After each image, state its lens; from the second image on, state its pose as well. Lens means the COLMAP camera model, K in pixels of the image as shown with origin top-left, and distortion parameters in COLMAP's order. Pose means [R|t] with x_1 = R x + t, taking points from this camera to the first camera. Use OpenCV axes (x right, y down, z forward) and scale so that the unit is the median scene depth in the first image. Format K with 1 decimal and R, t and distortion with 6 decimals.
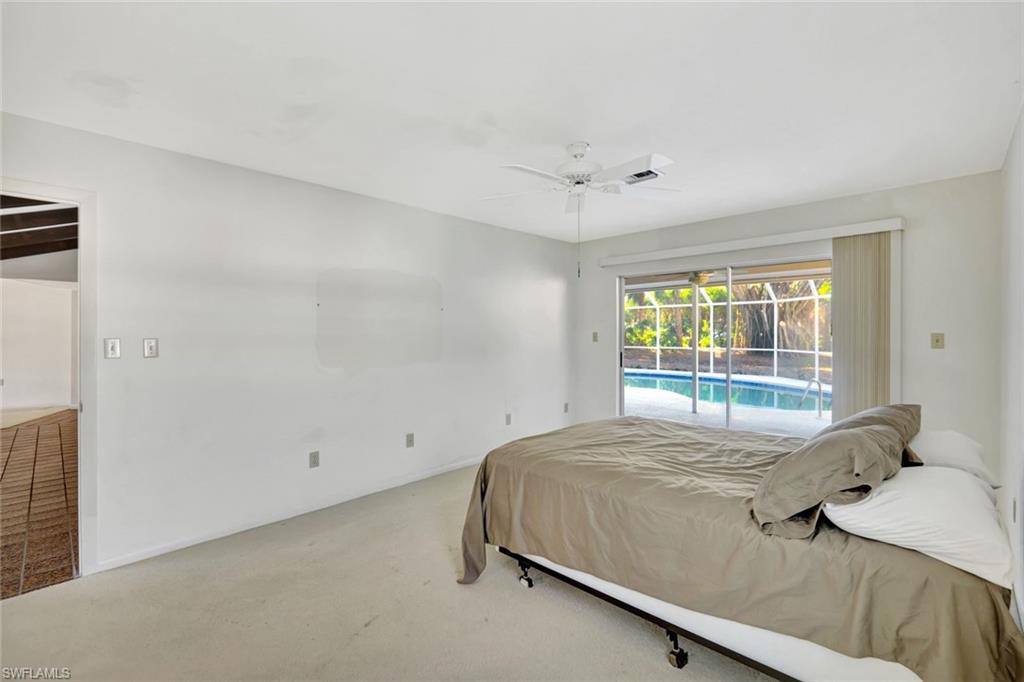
lens RADIAL K [[453.3, 0, 516.1], [0, 453.3, 331.4], [0, 0, 1]] dist [0.000815, 0.000000]
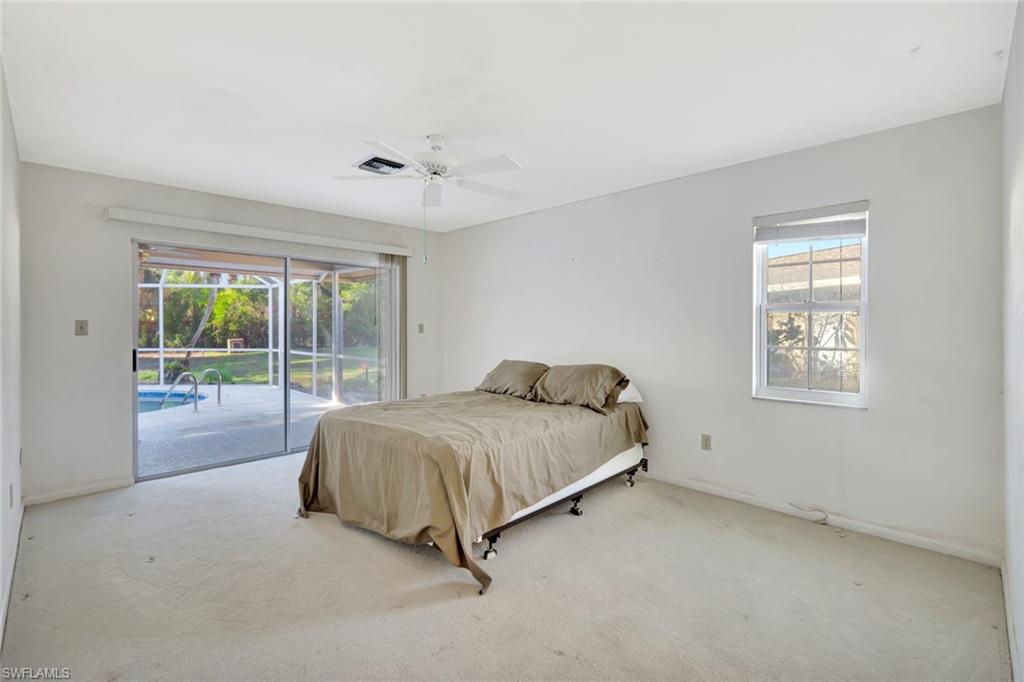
lens RADIAL K [[453.3, 0, 516.1], [0, 453.3, 331.4], [0, 0, 1]] dist [0.000815, 0.000000]
pose [[0.007138, -0.006706, 0.999952, -0.890720], [-0.001653, 0.999976, 0.006718, 0.024203], [-0.999973, -0.001701, 0.007126, 0.809278]]
